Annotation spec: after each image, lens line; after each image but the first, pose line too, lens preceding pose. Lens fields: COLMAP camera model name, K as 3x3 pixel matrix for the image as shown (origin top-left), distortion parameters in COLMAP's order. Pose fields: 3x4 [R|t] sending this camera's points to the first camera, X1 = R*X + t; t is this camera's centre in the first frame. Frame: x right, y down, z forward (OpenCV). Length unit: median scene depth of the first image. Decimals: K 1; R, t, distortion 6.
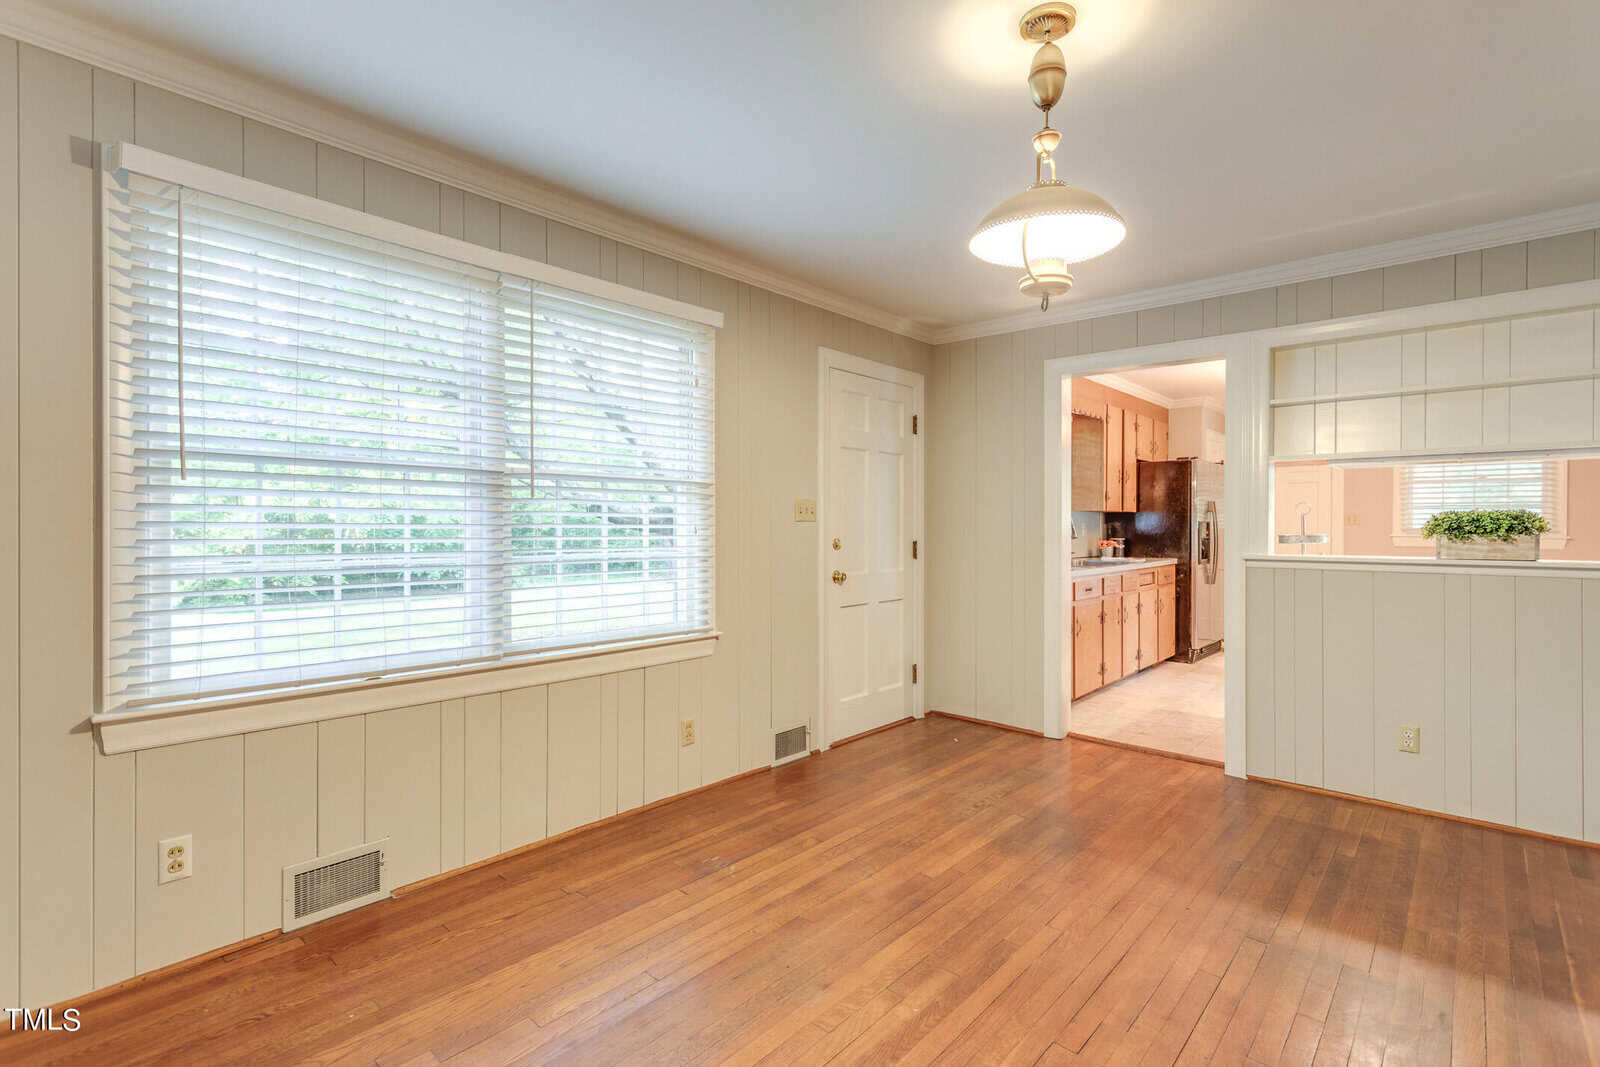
lens RADIAL K [[758.7, 0, 795.9], [0, 758.7, 524.2], [0, 0, 1]] dist [-0.003856, 0.001207]
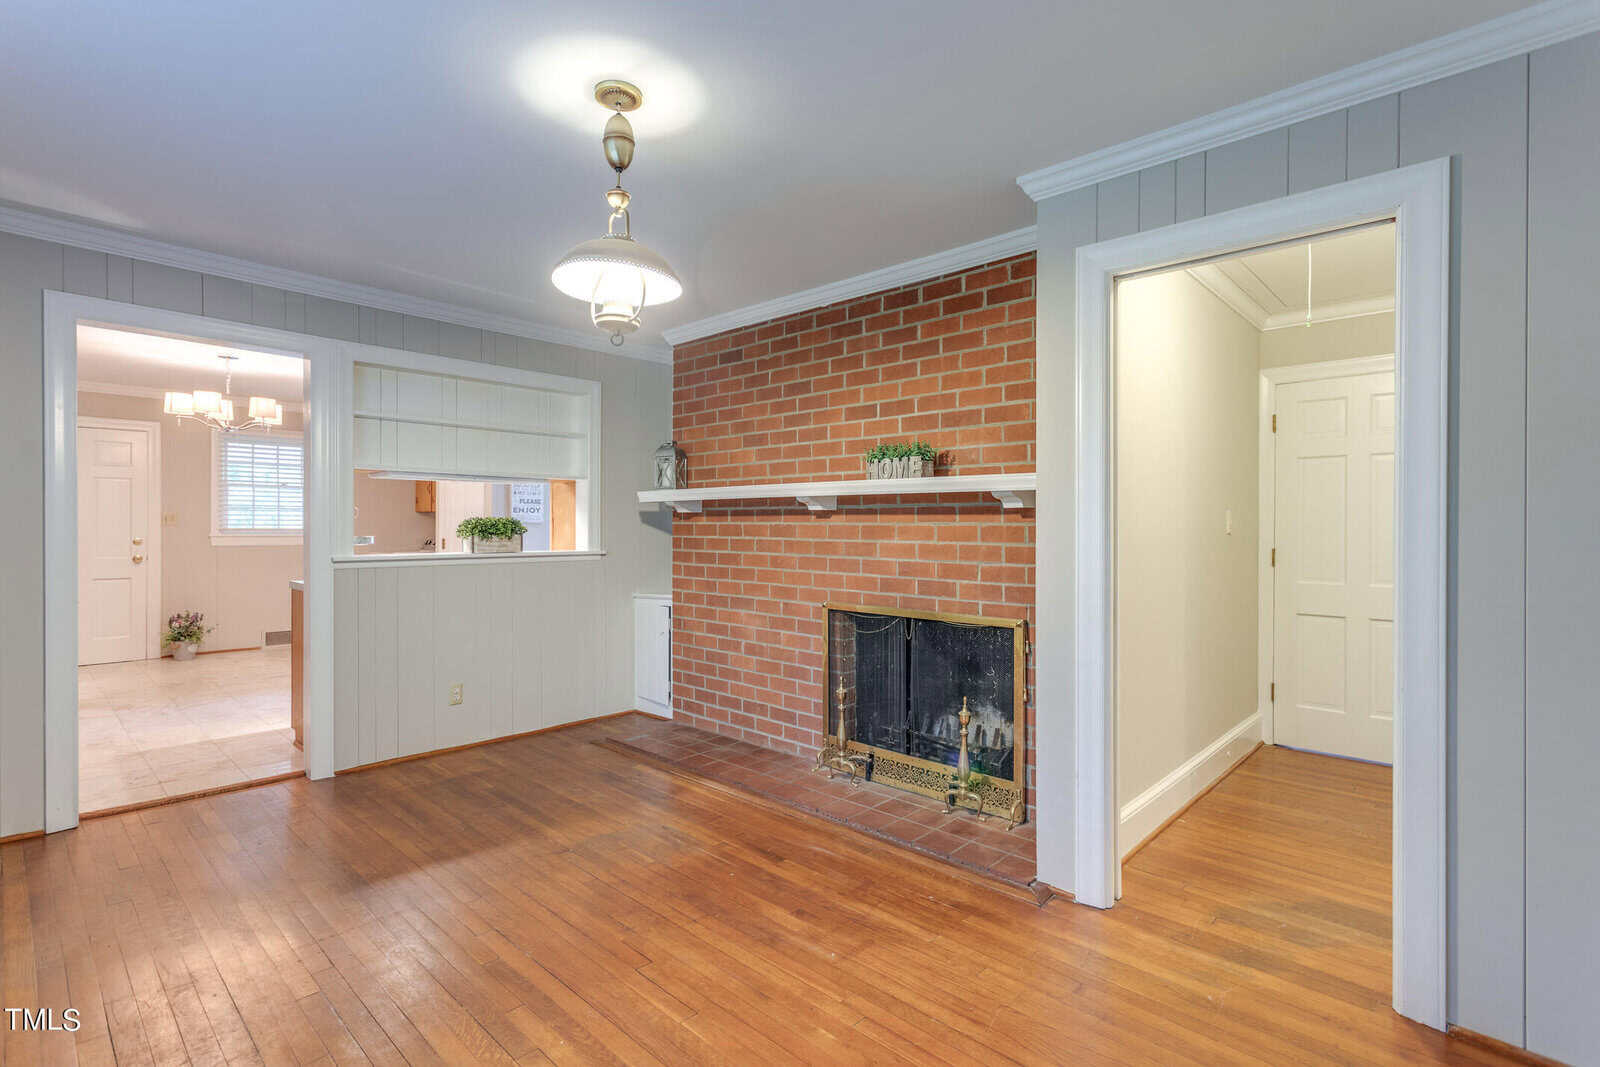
lens RADIAL K [[758.7, 0, 785.8], [0, 758.7, 531.0], [0, 0, 1]] dist [-0.003856, 0.001207]
pose [[0.017711, -0.010150, 0.999792, -0.424080], [-0.003297, 0.999942, 0.010210, -0.007920], [-0.999838, -0.003477, 0.017677, 0.378928]]
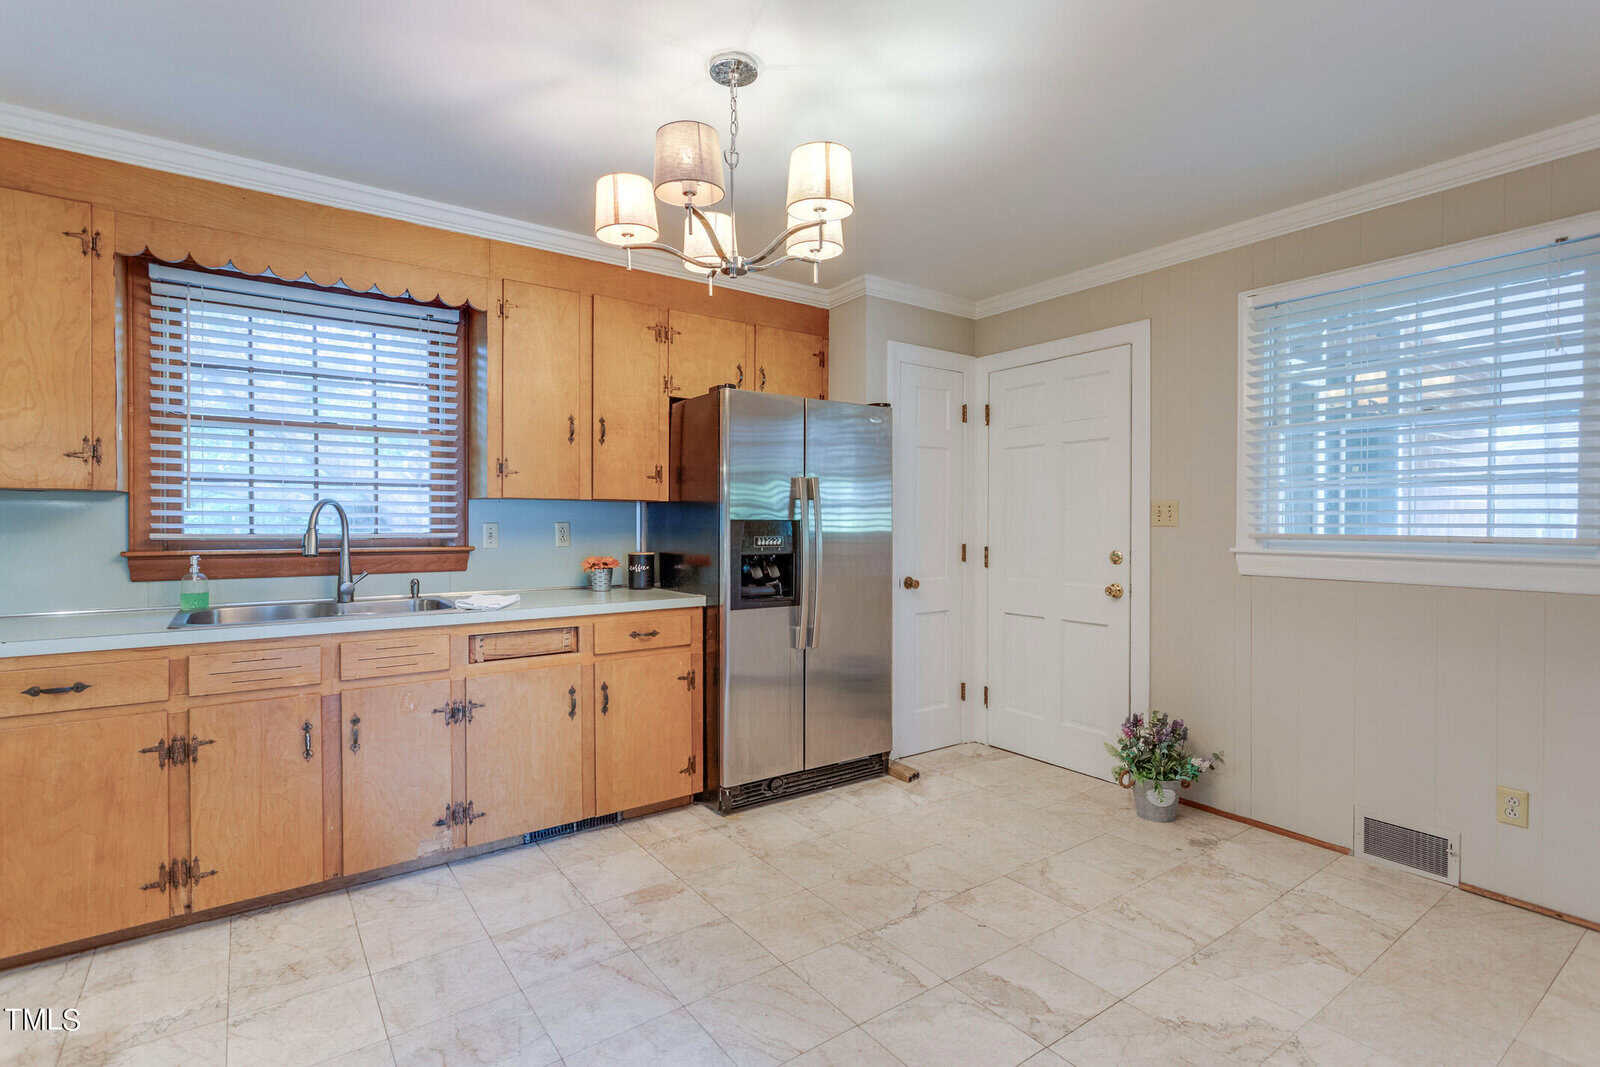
lens RADIAL K [[758.7, 0, 785.7], [0, 758.7, 531.2], [0, 0, 1]] dist [-0.003856, 0.001207]
pose [[0.980644, 0.002321, -0.195784, 1.154144], [-0.000341, 0.999948, 0.010147, -0.001330], [0.195798, -0.009884, 0.980594, 0.950824]]
